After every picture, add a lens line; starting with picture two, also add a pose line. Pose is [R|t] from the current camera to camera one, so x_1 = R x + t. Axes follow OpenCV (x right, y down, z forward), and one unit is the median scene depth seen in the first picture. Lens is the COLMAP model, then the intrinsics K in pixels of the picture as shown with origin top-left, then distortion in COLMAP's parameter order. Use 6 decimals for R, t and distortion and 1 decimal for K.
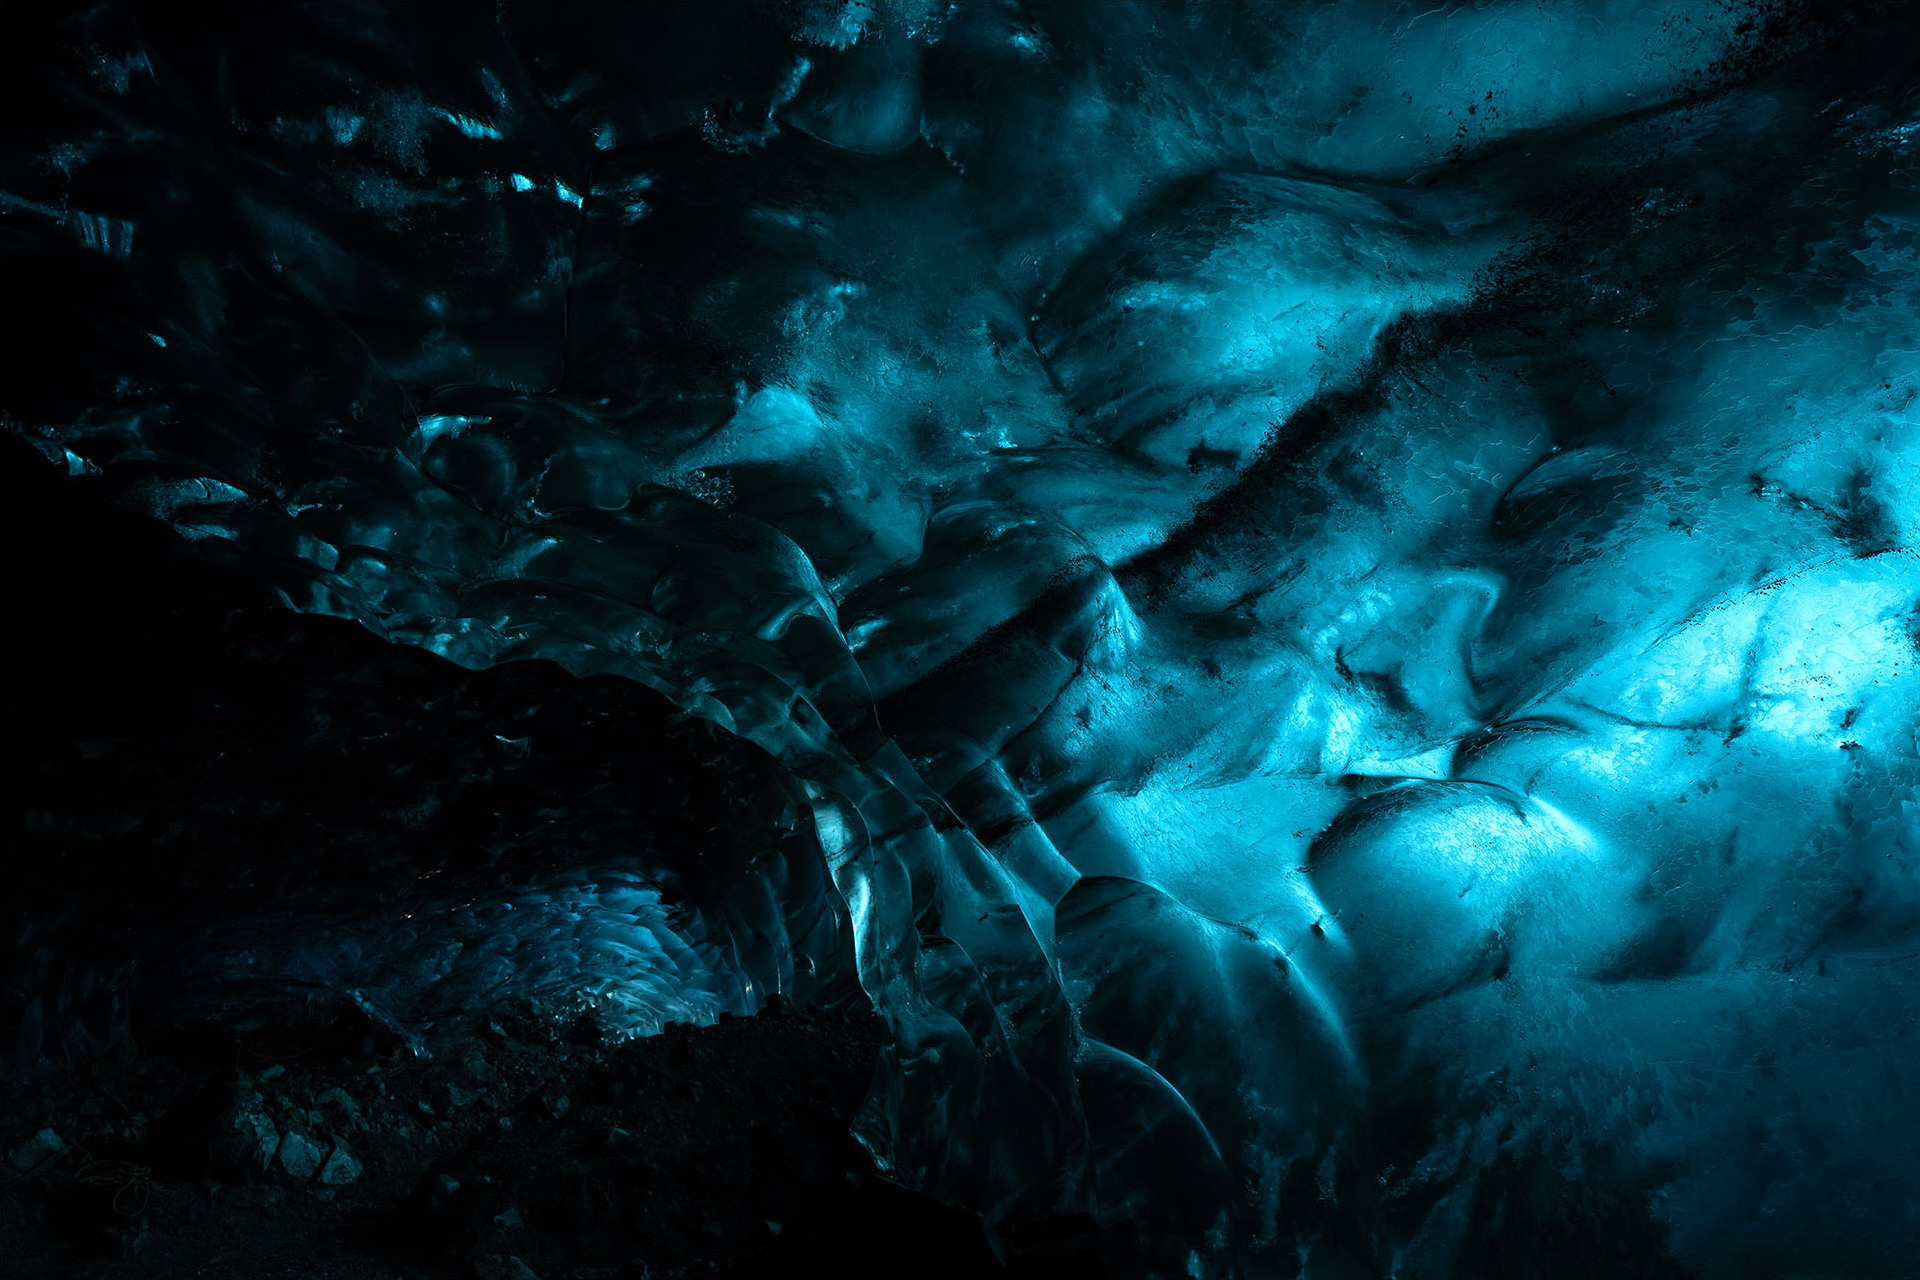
lens RADIAL K [[1341.0, 0, 960.8], [0, 1341.0, 636.0], [0, 0, 1]] dist [-0.092655, 0.076159]
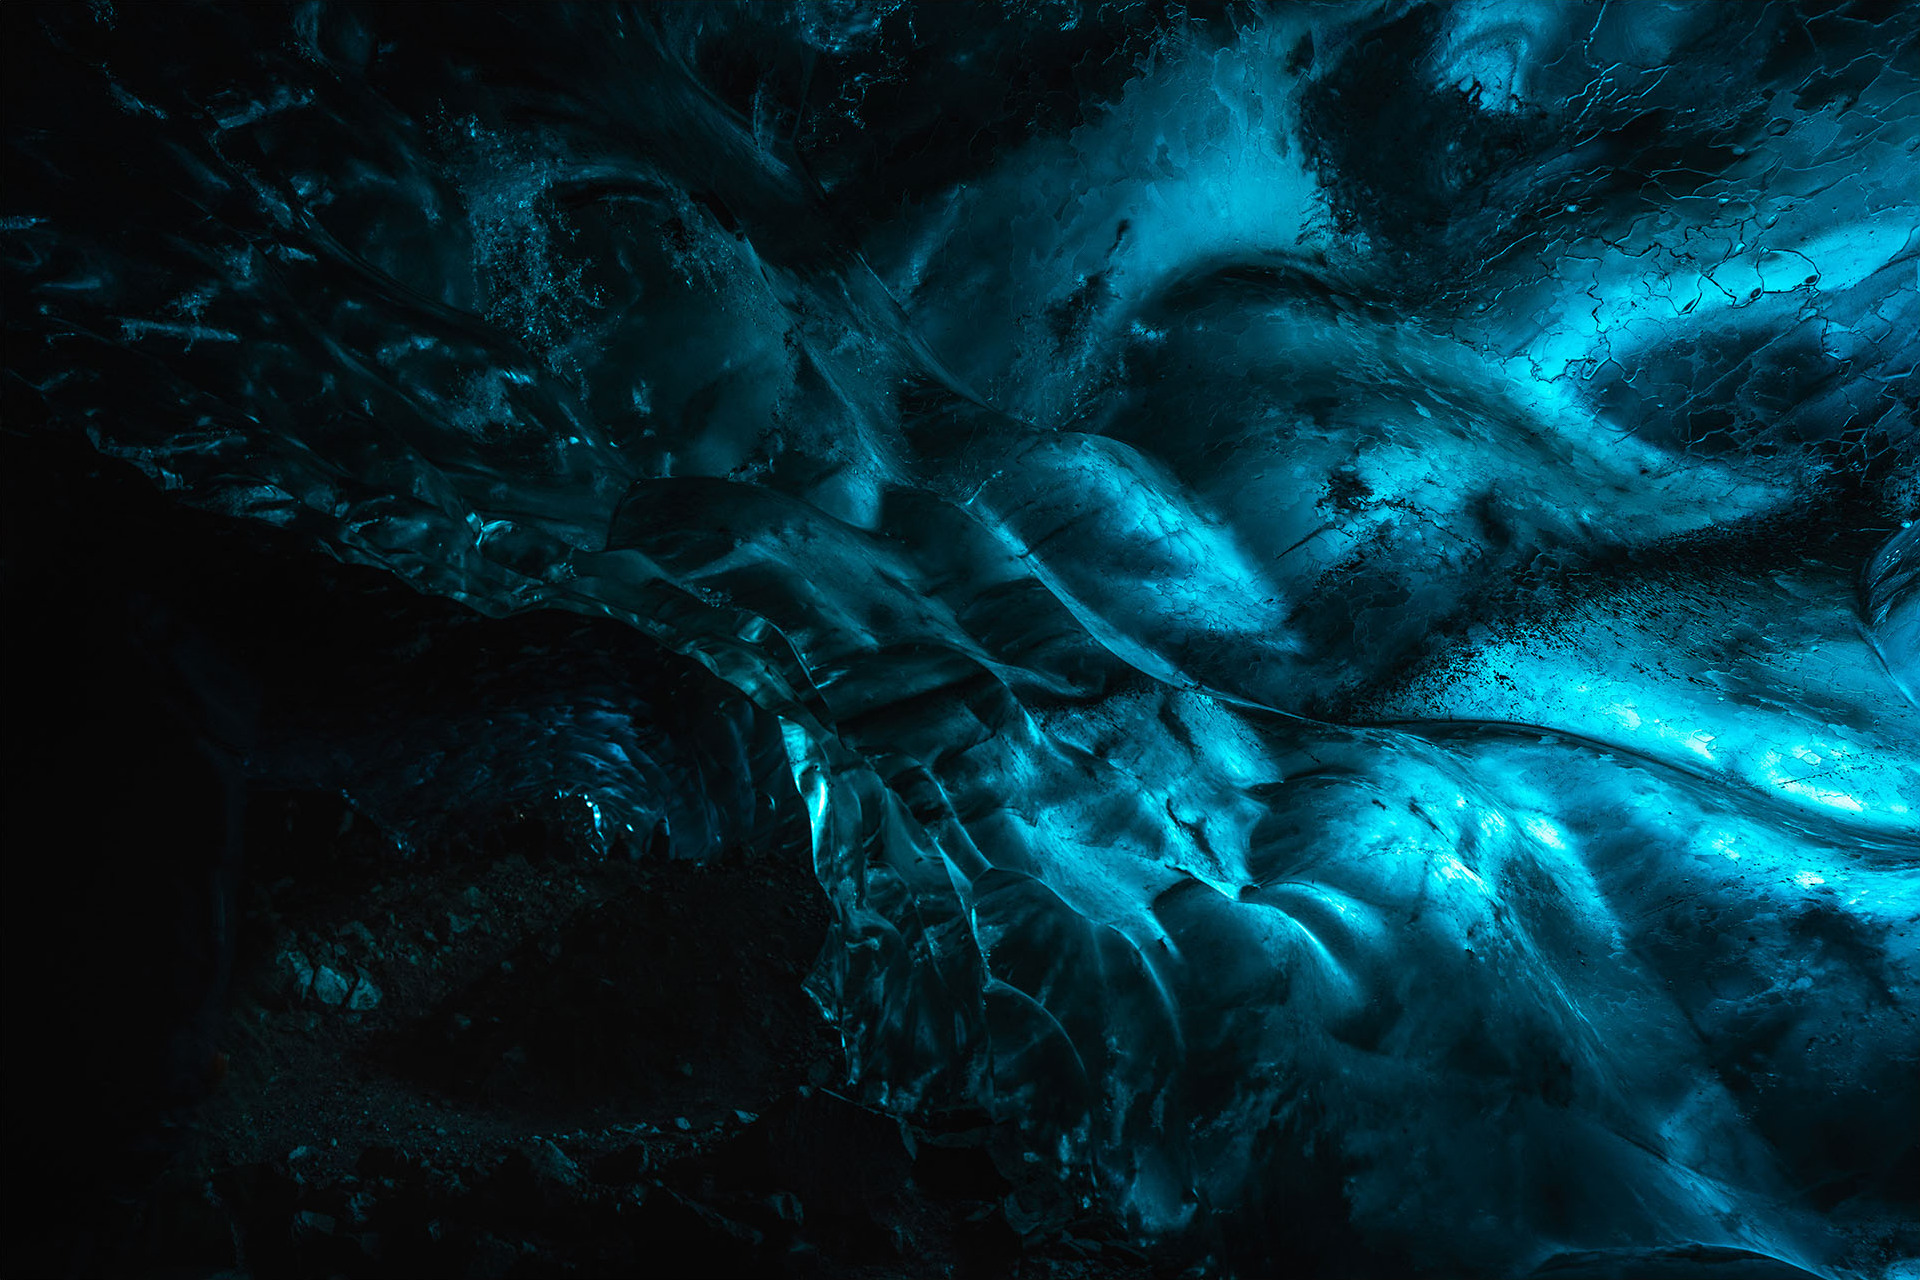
lens RADIAL K [[1341.0, 0, 960.8], [0, 1341.0, 636.0], [0, 0, 1]] dist [-0.092655, 0.076159]
pose [[0.998070, 0.054402, 0.029939, 0.005348], [-0.058487, 0.985552, 0.158952, -0.133337], [-0.020859, -0.160396, 0.986832, -0.123734]]
